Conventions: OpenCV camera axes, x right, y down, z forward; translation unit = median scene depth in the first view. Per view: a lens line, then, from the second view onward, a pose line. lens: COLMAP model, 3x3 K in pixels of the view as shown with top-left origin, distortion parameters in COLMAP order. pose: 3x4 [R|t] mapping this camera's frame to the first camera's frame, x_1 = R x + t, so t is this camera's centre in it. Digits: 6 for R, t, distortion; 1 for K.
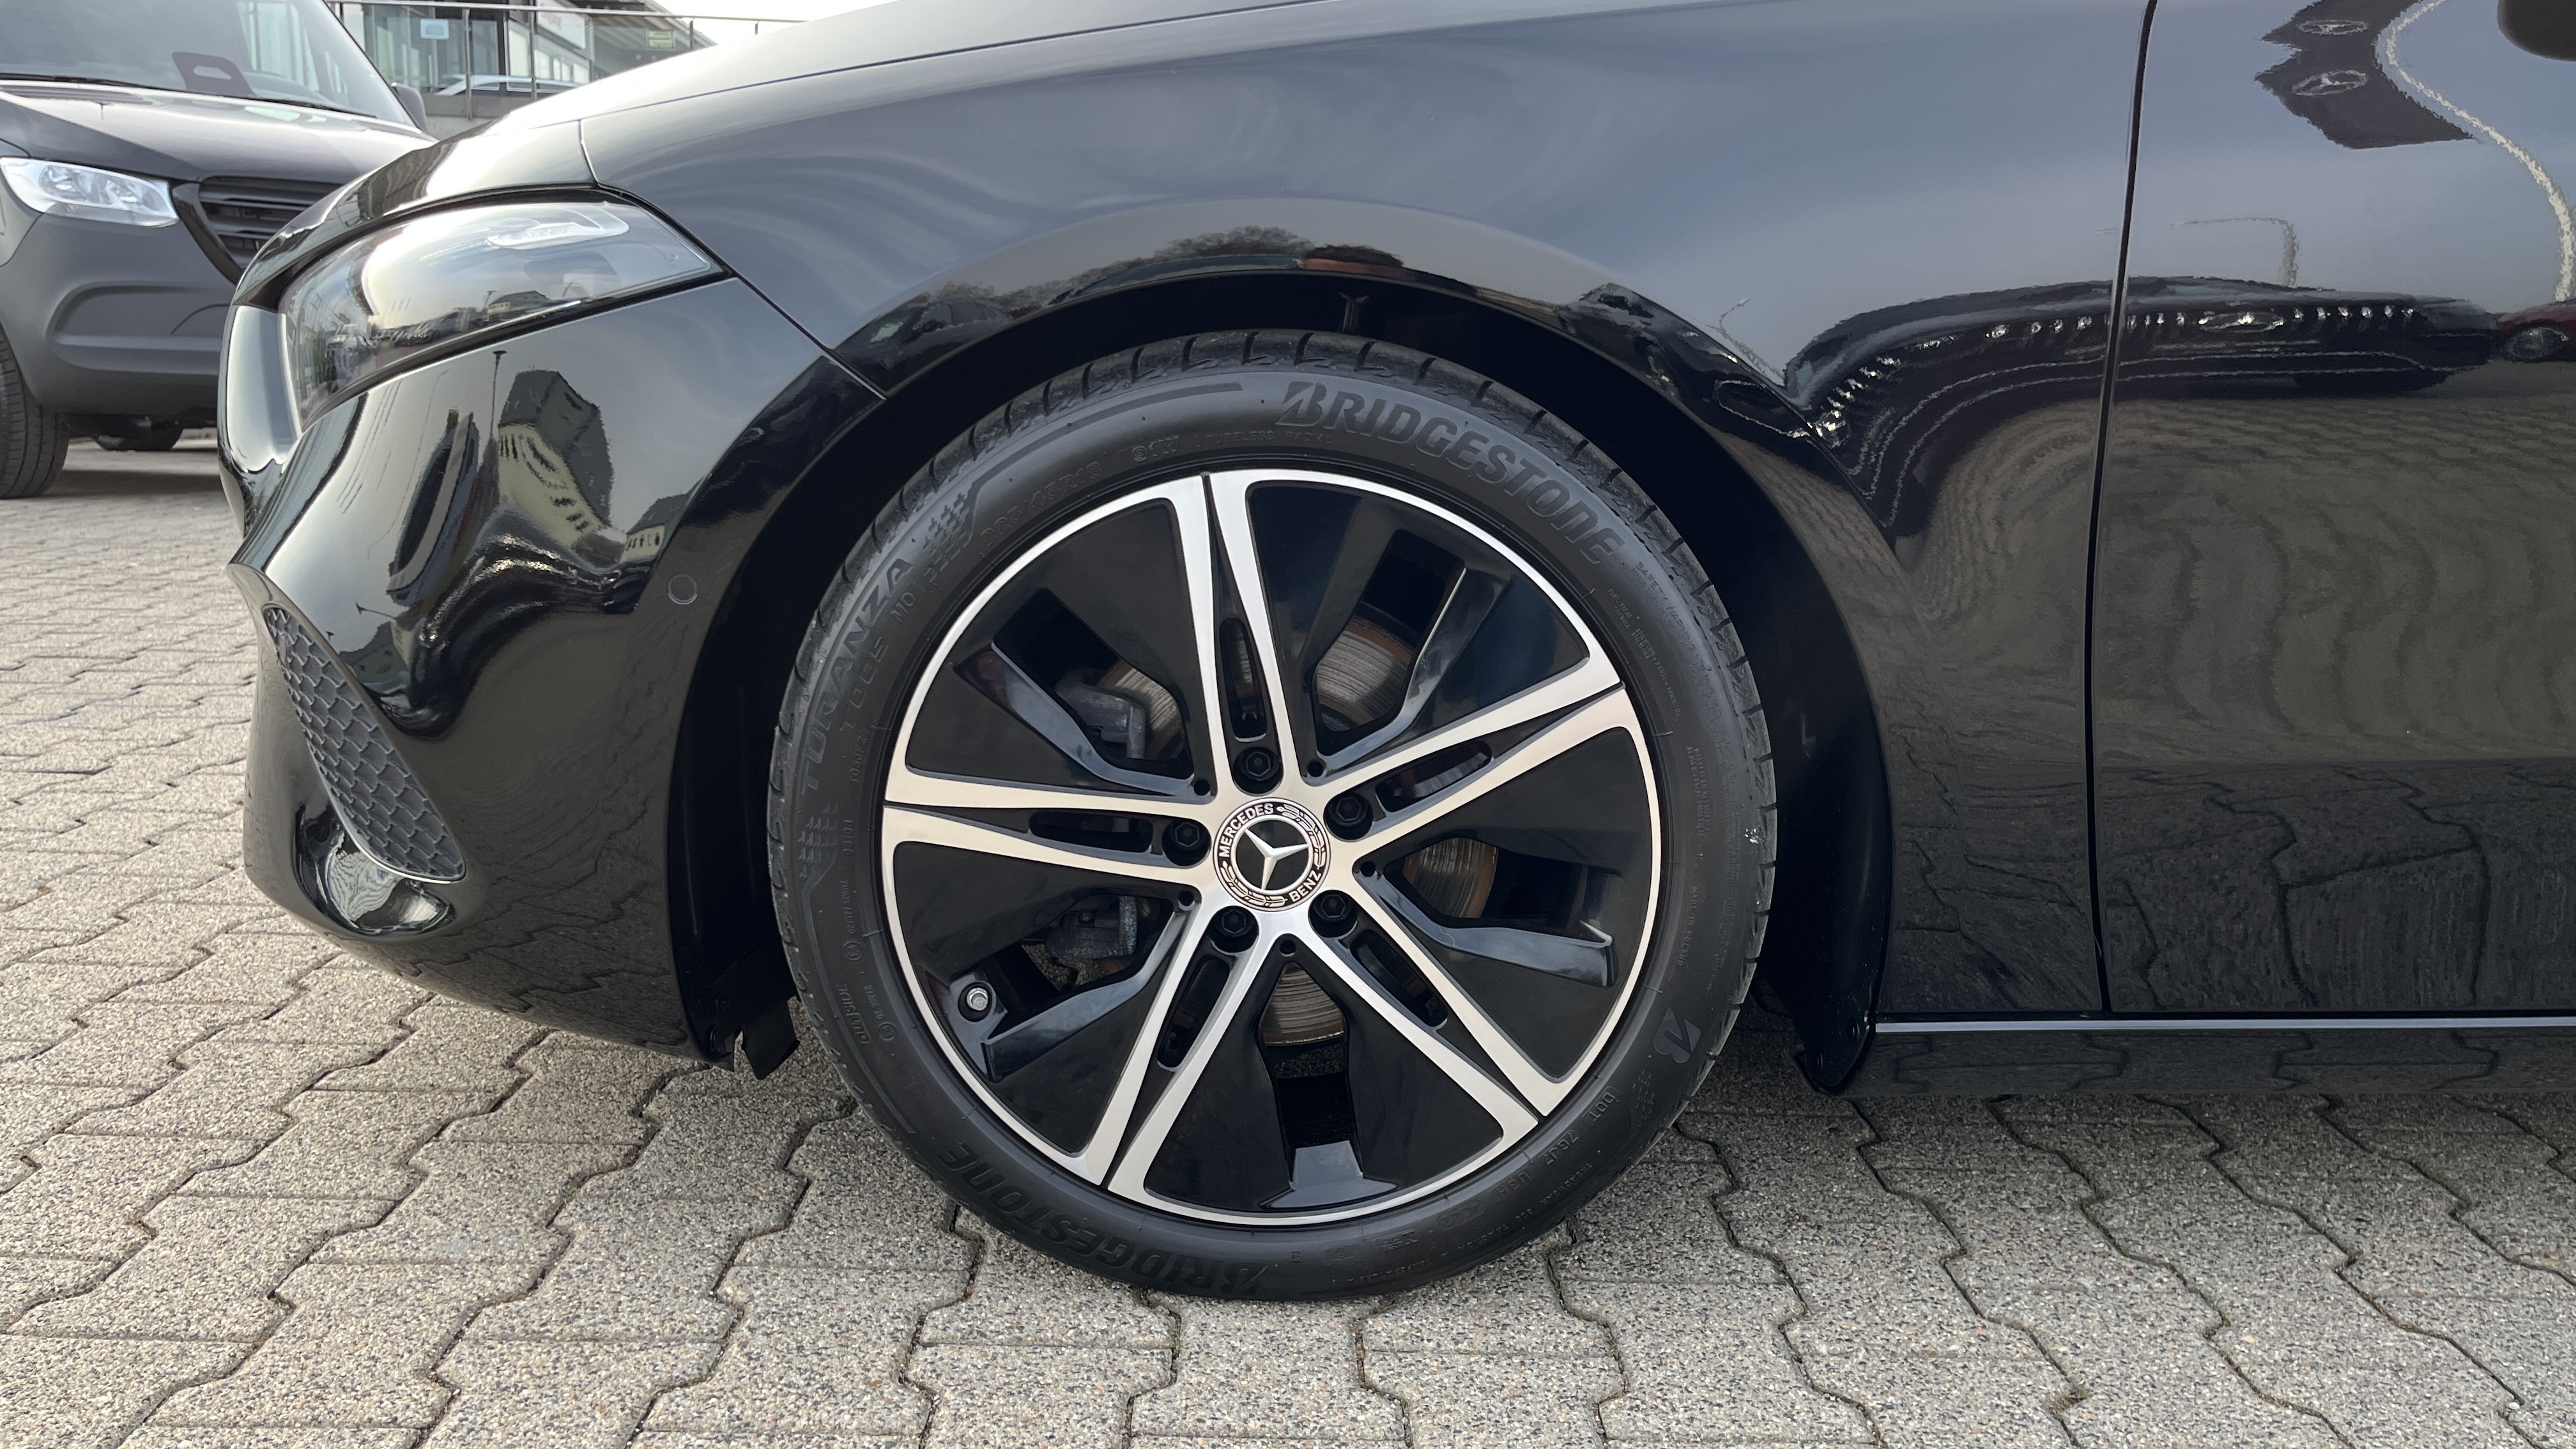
lens RADIAL K [[1956.4, 0, 1296.8], [0, 1956.4, 702.2], [0, 0, 1]] dist [0.045443, -0.031289]
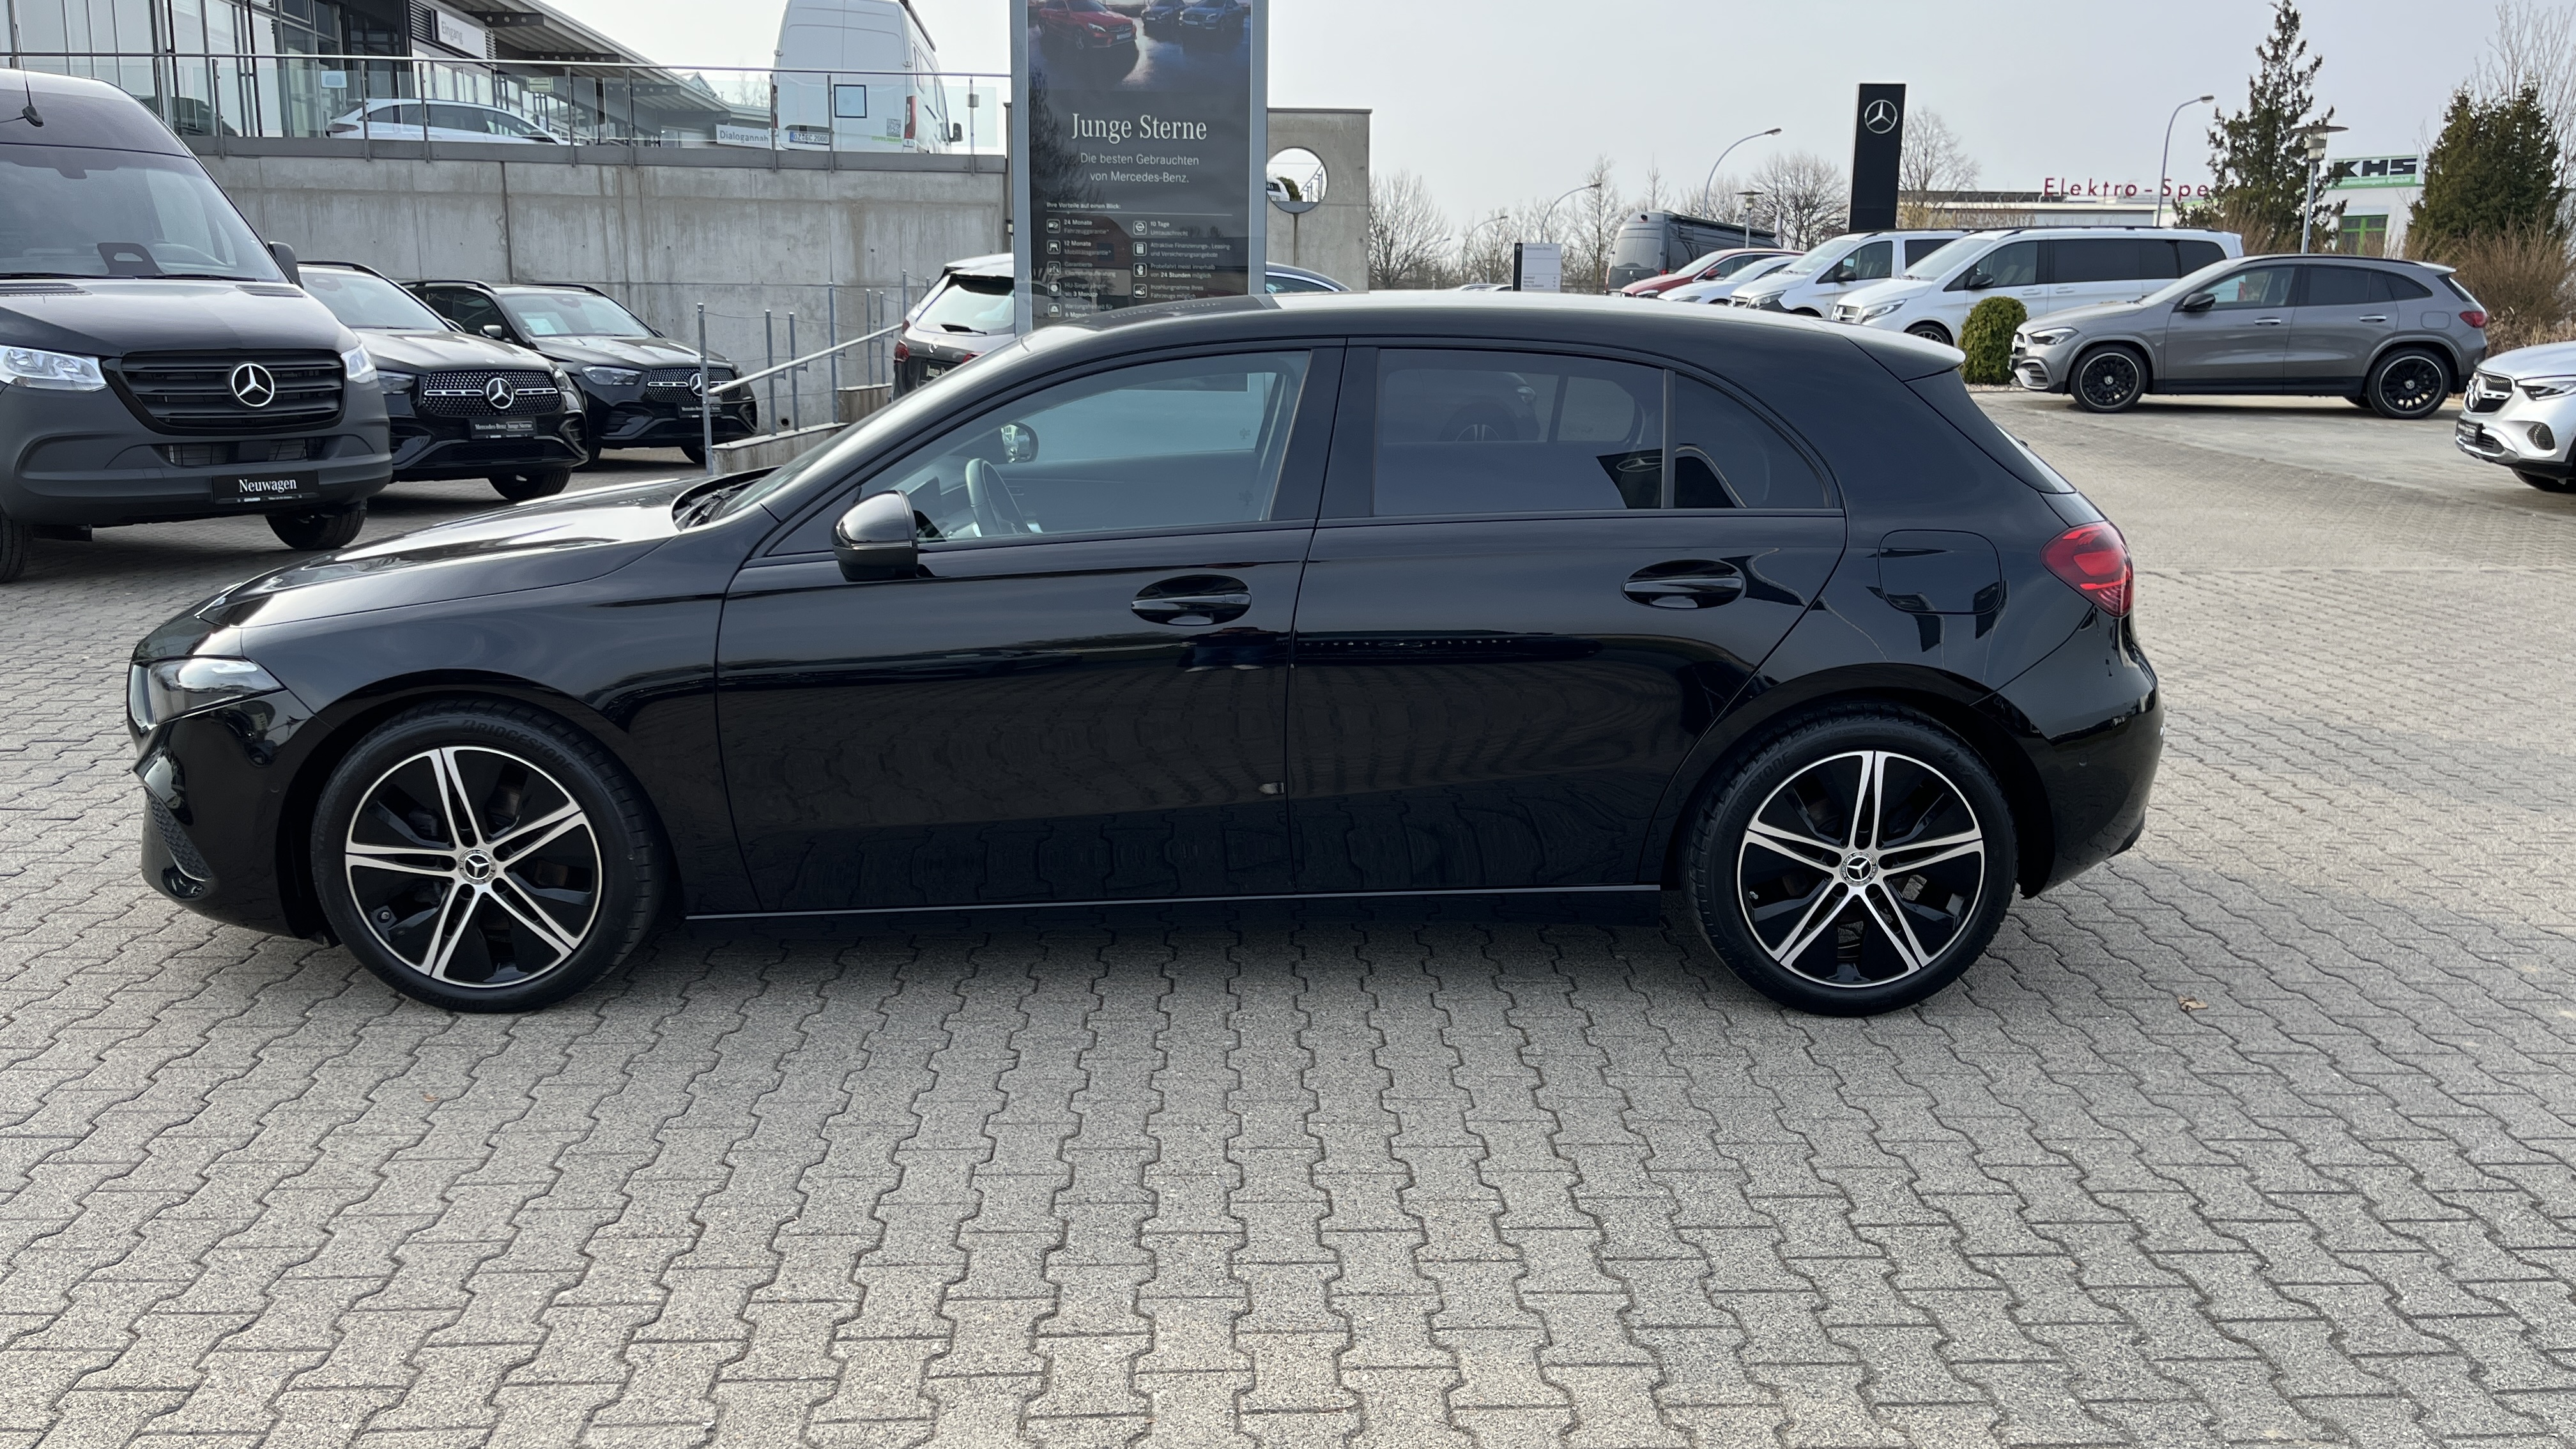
lens RADIAL K [[1956.4, 0, 1286.1], [0, 1956.4, 708.4], [0, 0, 1]] dist [0.045443, -0.031289]
pose [[0.999689, -0.019528, 0.015526, 1.193237], [0.019019, 0.999299, 0.032253, -0.241763], [-0.016145, -0.031948, 0.999359, -2.068054]]
